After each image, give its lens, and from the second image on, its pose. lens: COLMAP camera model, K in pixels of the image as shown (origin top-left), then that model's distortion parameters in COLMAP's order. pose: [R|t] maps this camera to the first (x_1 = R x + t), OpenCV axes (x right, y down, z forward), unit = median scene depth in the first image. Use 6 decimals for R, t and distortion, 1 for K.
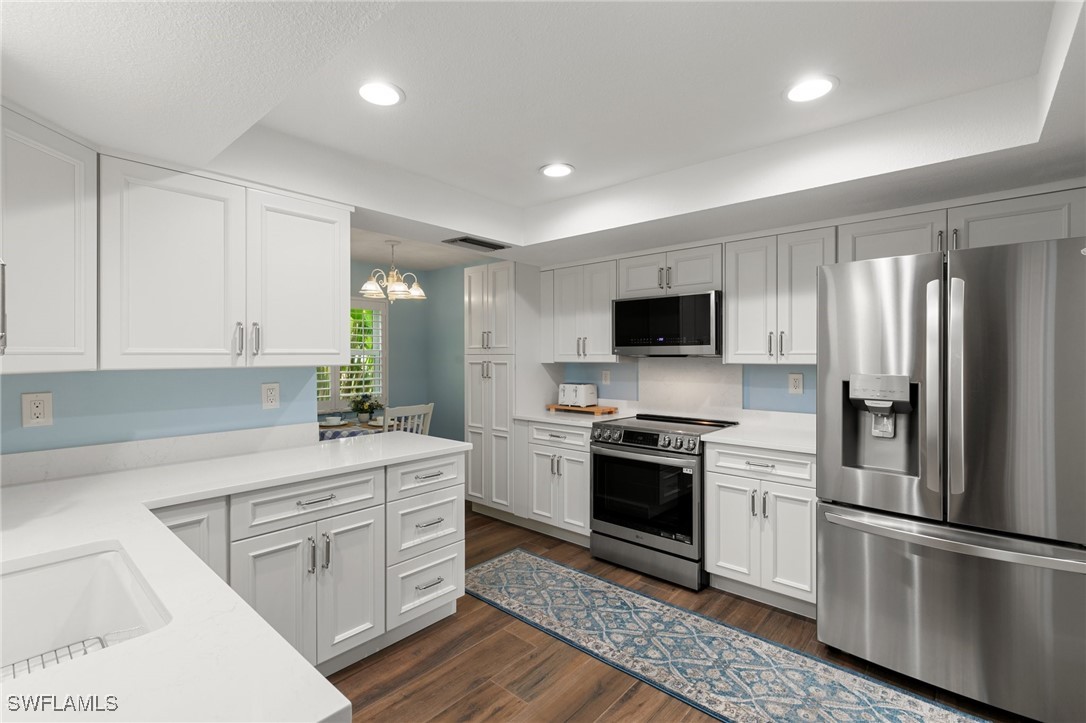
lens RADIAL K [[485.9, 0, 541.6], [0, 485.9, 355.4], [0, 0, 1]] dist [0.006760, -0.001551]
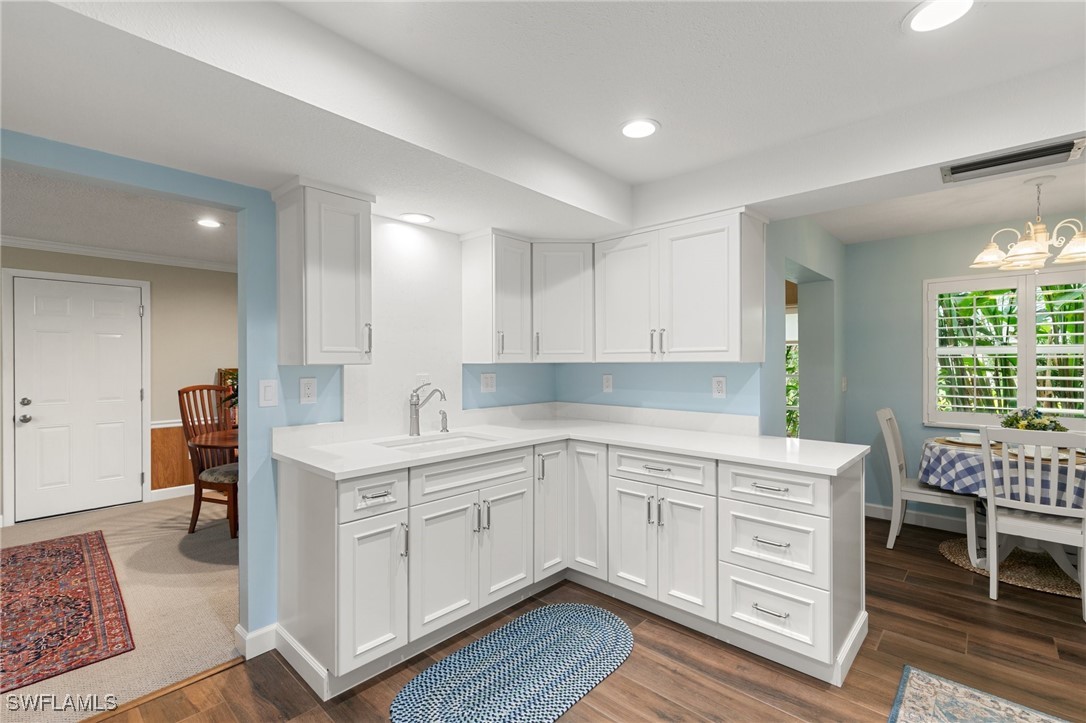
lens RADIAL K [[485.9, 0, 542.4], [0, 485.9, 362.5], [0, 0, 1]] dist [0.006760, -0.001551]
pose [[-0.020343, 0.005107, -0.999780, 0.543639], [0.002900, 0.999983, 0.005049, 0.012941], [0.999789, -0.002797, -0.020358, 0.504784]]
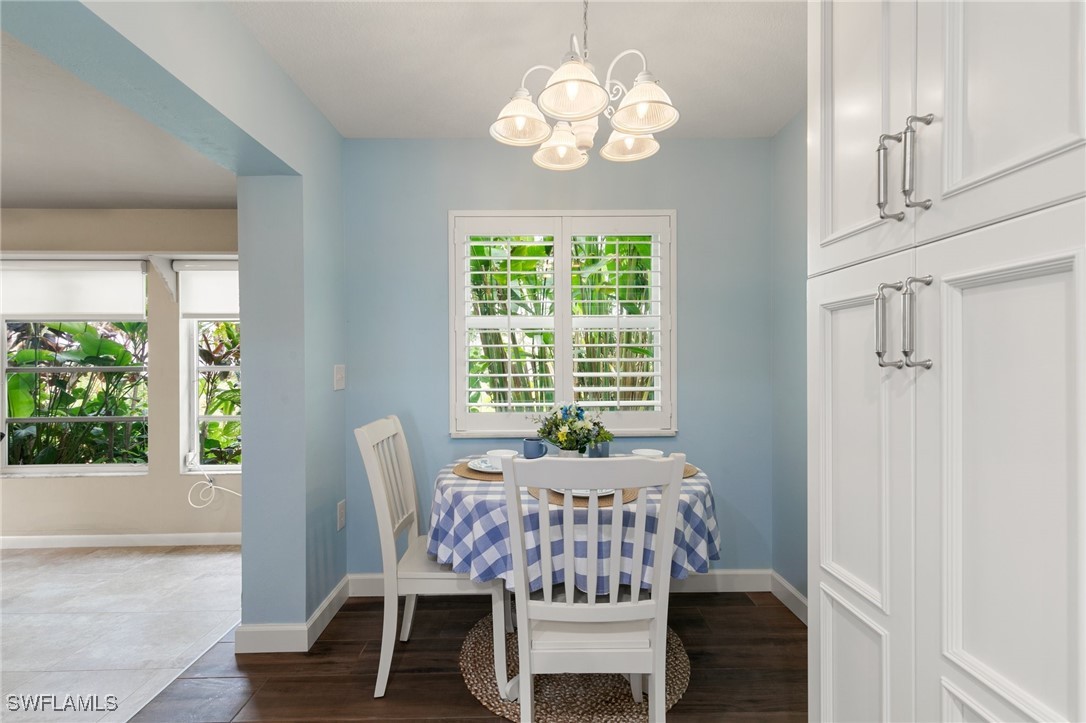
lens RADIAL K [[485.9, 0, 541.9], [0, 485.9, 363.0], [0, 0, 1]] dist [0.006760, -0.001551]
pose [[0.675031, 0.003091, -0.737783, -0.096091], [0.003625, 0.999965, 0.007506, 0.060789], [0.737781, -0.007741, 0.674996, 1.083916]]
